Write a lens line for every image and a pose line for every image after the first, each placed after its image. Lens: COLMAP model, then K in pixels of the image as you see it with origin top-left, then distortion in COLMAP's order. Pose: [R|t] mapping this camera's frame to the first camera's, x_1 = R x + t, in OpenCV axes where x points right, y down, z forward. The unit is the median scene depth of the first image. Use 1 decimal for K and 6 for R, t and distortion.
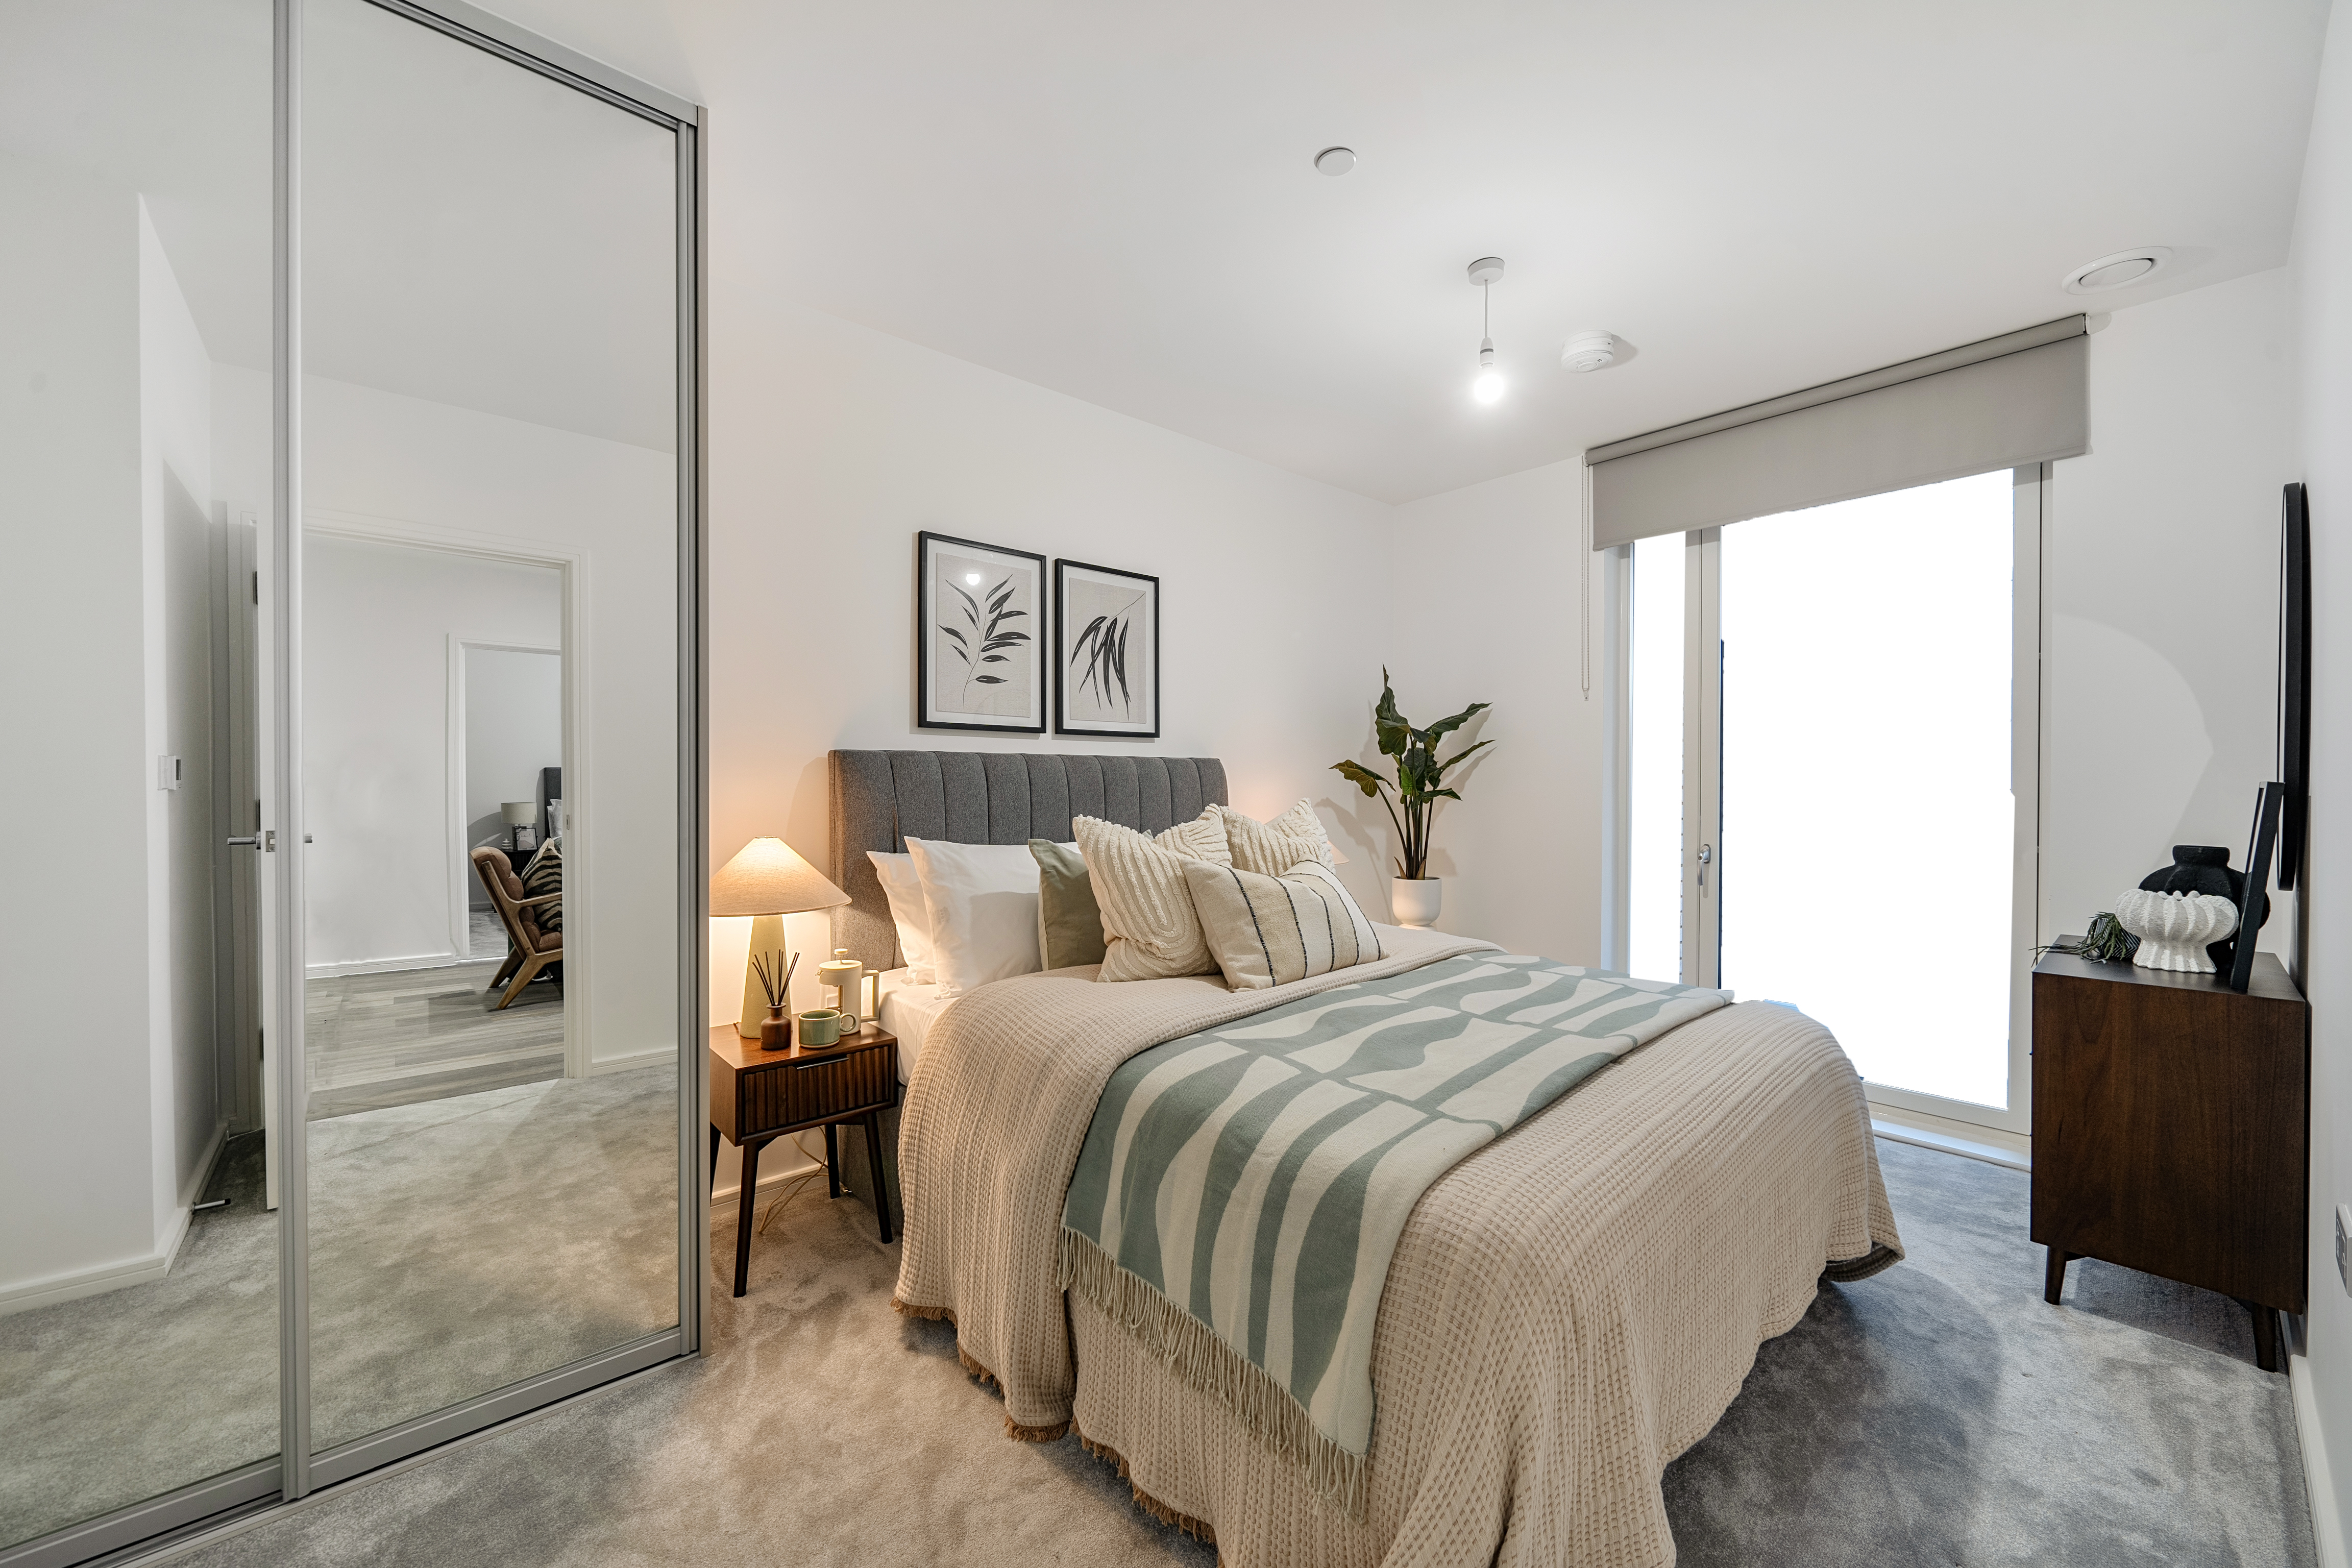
lens RADIAL K [[897.5, 0, 1176.0], [0, 897.5, 784.0], [0, 0, 1]] dist [0.000029, -0.000052]
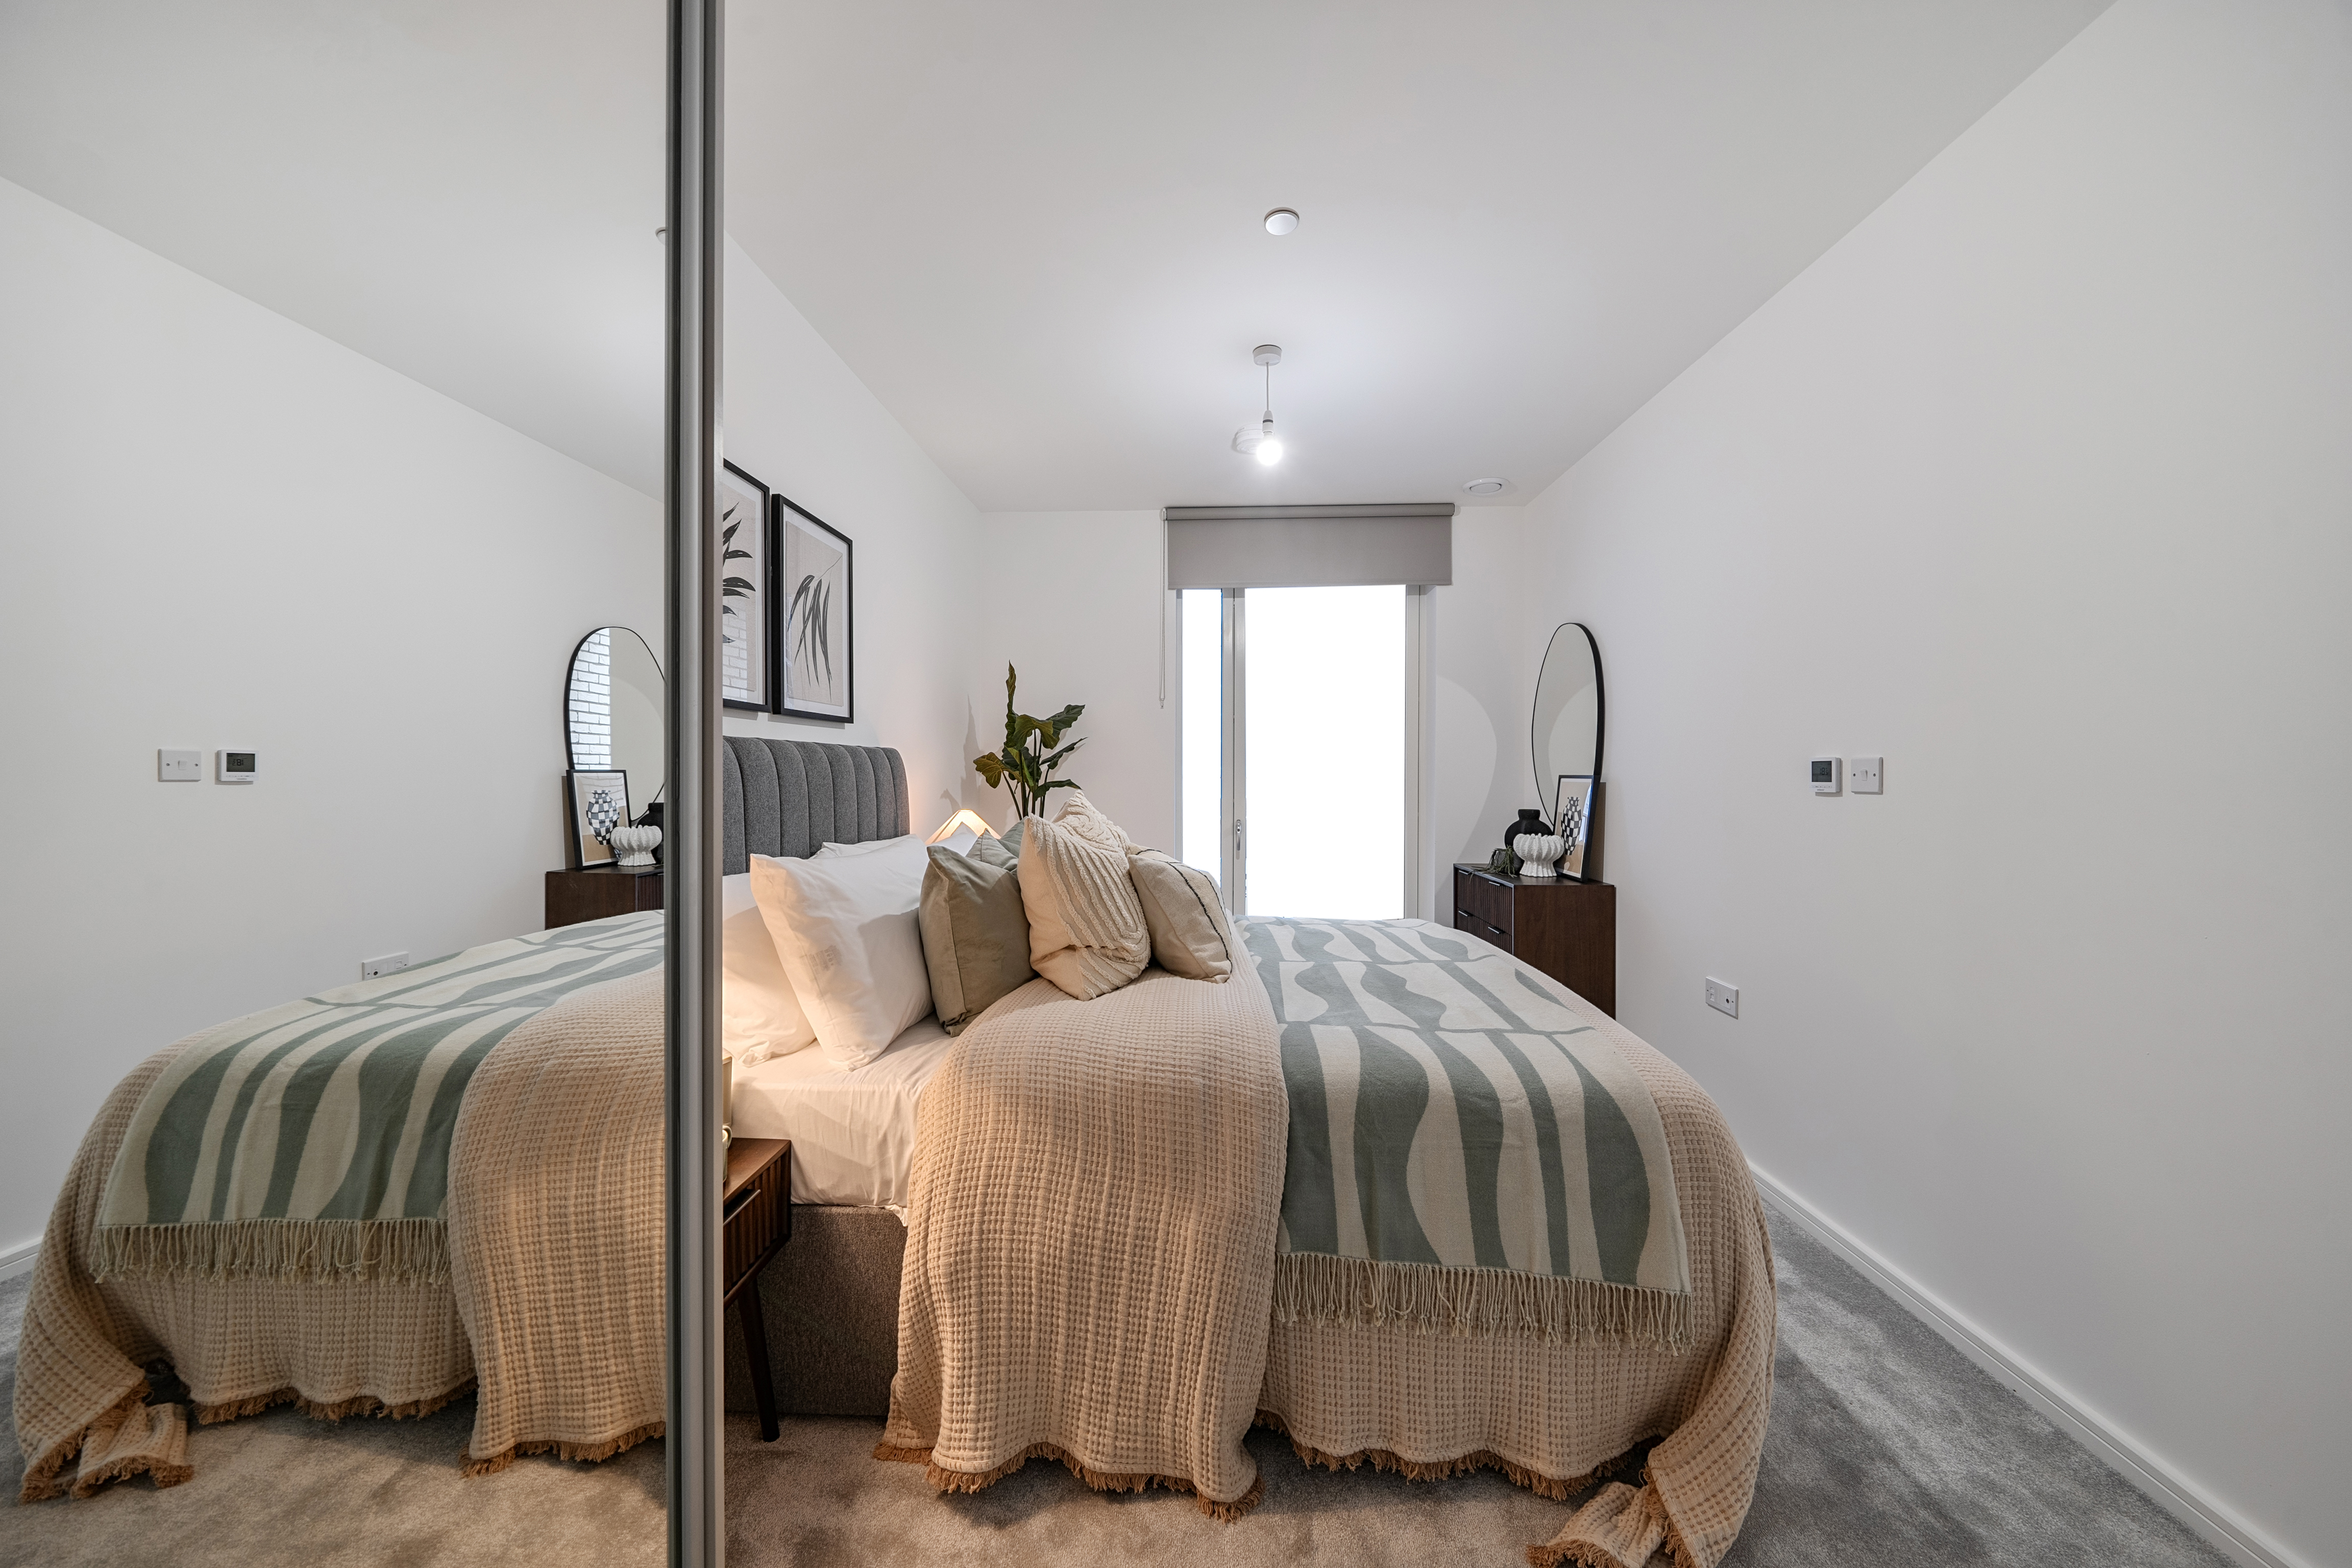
lens RADIAL K [[806.5, 0, 1170.3], [0, 806.5, 774.8], [0, 0, 1]] dist [-0.006248, 0.000026]
pose [[0.696187, -0.000948, 0.717860, -0.531633], [-0.000633, 0.999998, 0.001935, -0.004705], [-0.717860, -0.001801, 0.696185, 0.333035]]
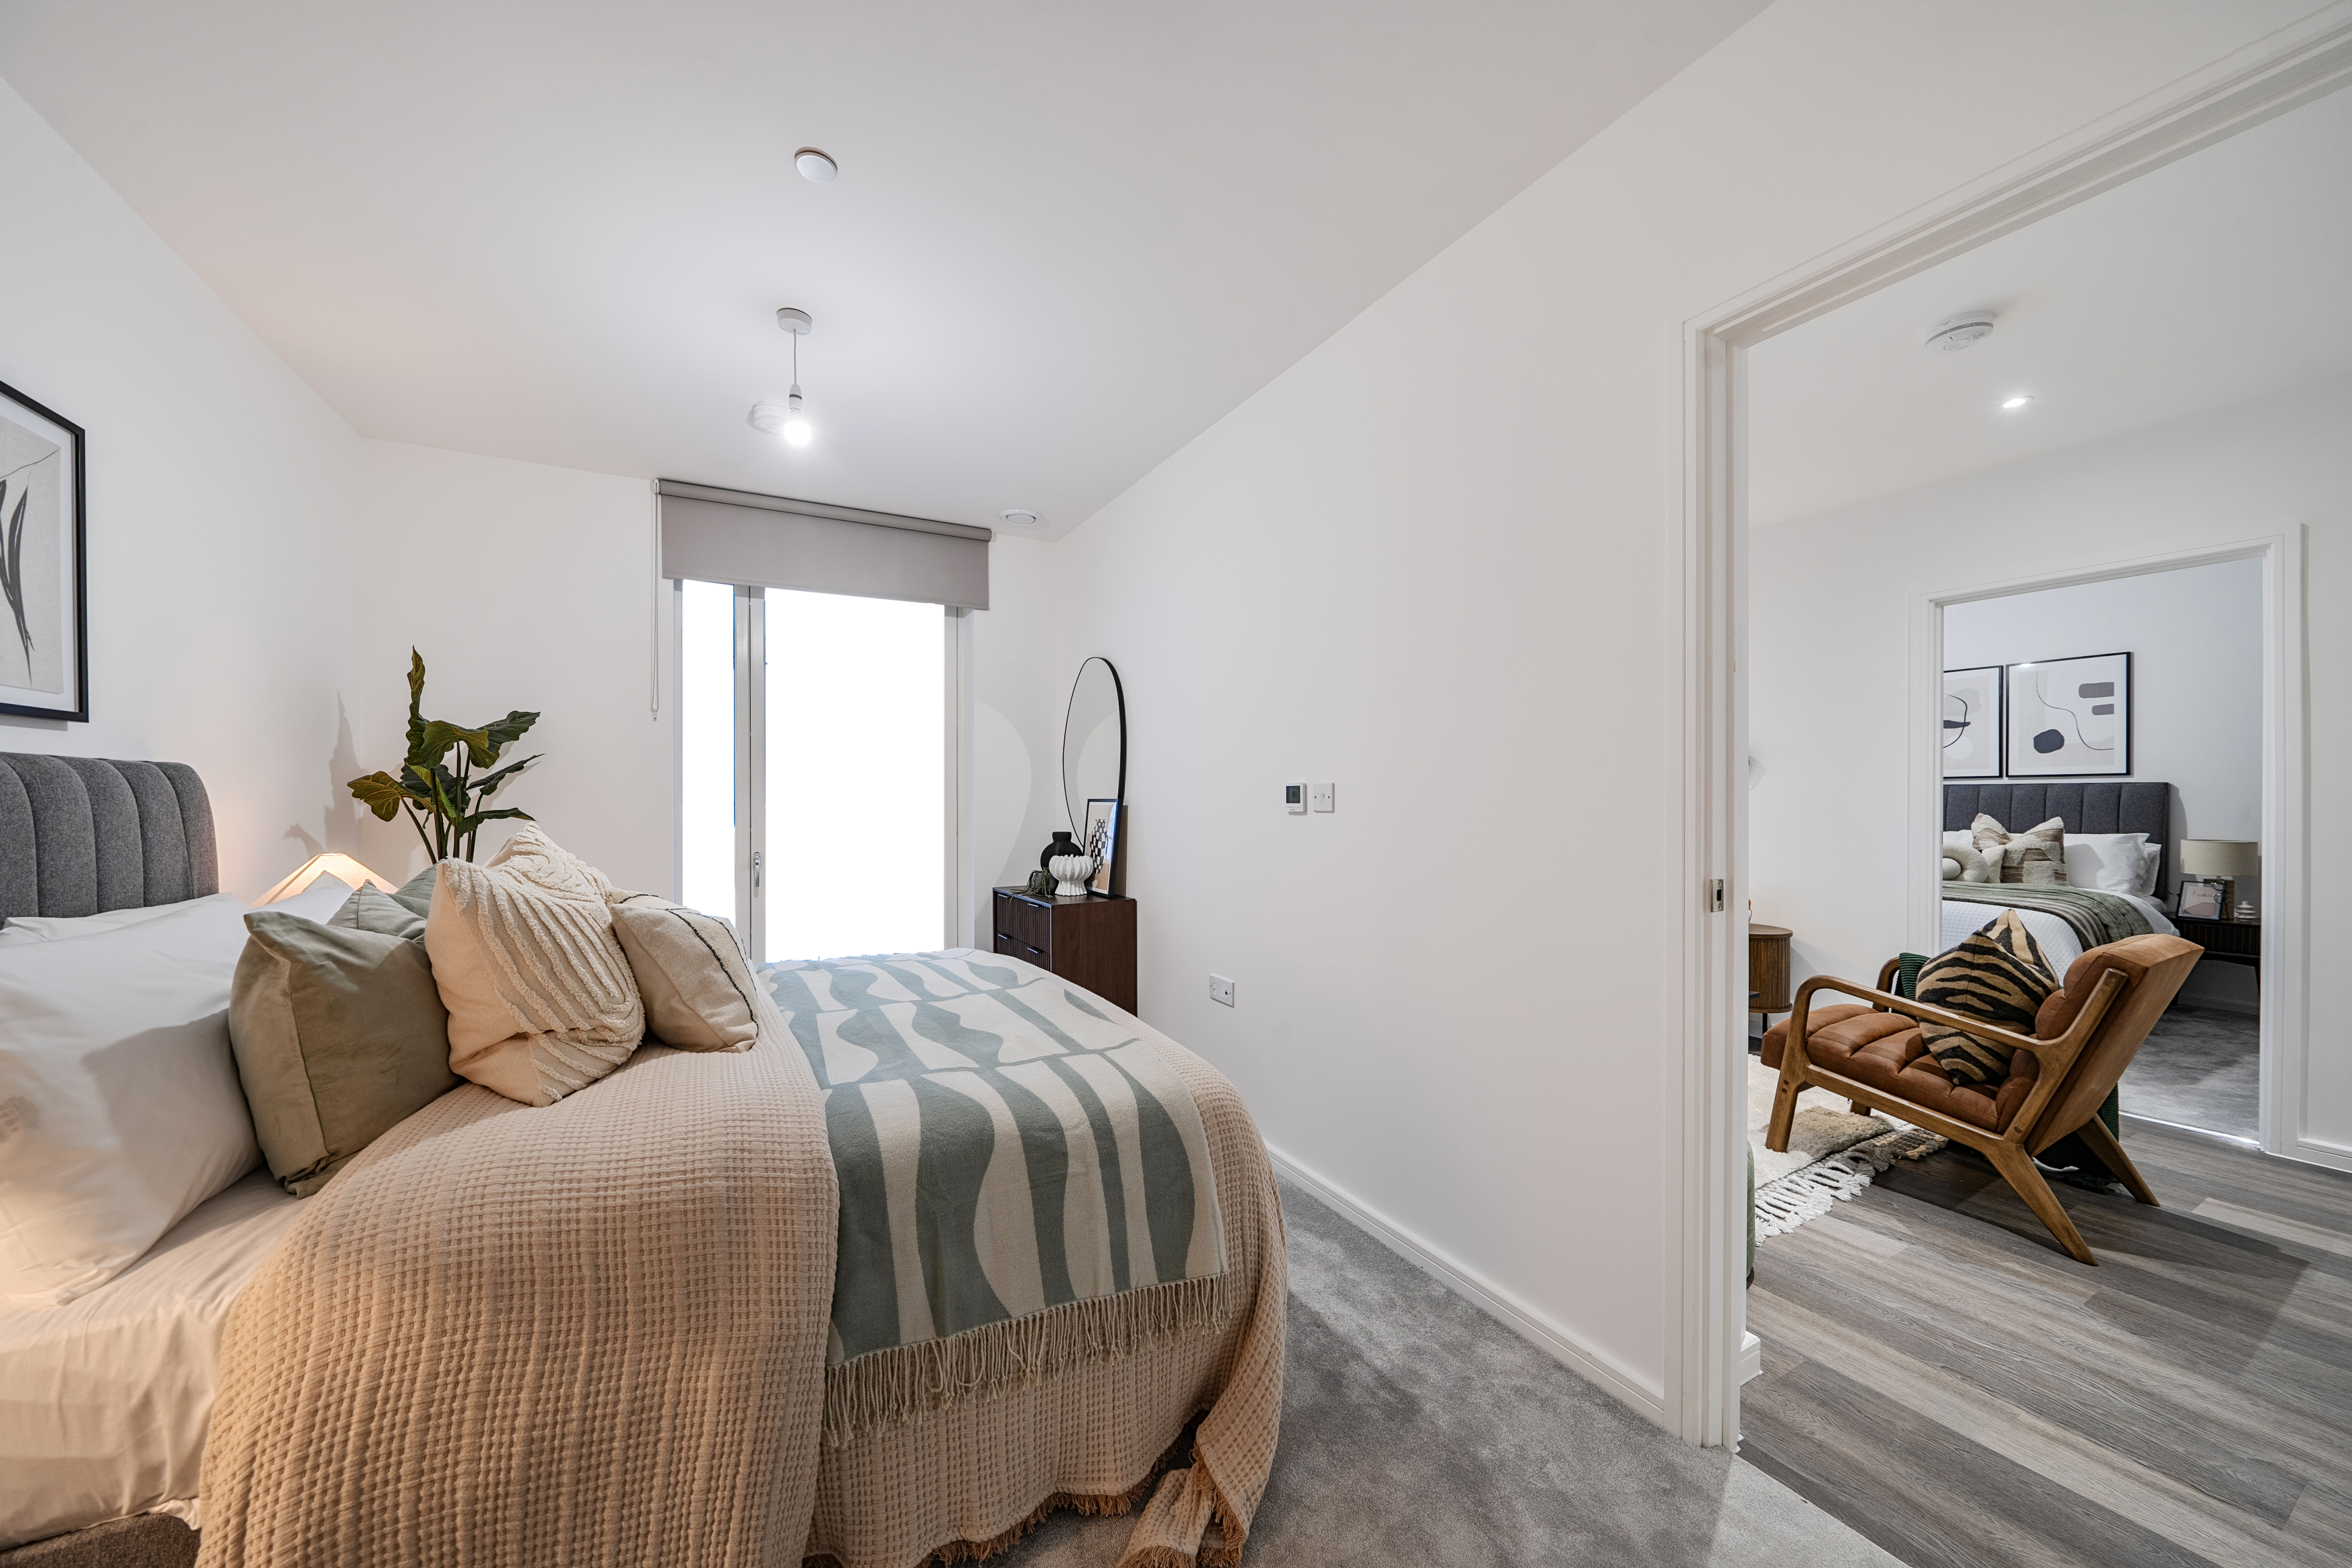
lens RADIAL K [[812.8, 0, 1138.2], [0, 812.8, 799.1], [0, 0, 1]] dist [-0.007104, 0.000028]
pose [[0.237151, -0.003012, 0.971468, -0.495483], [0.004614, 0.999987, 0.001974, -0.004126], [-0.971462, 0.004014, 0.237162, 0.377366]]
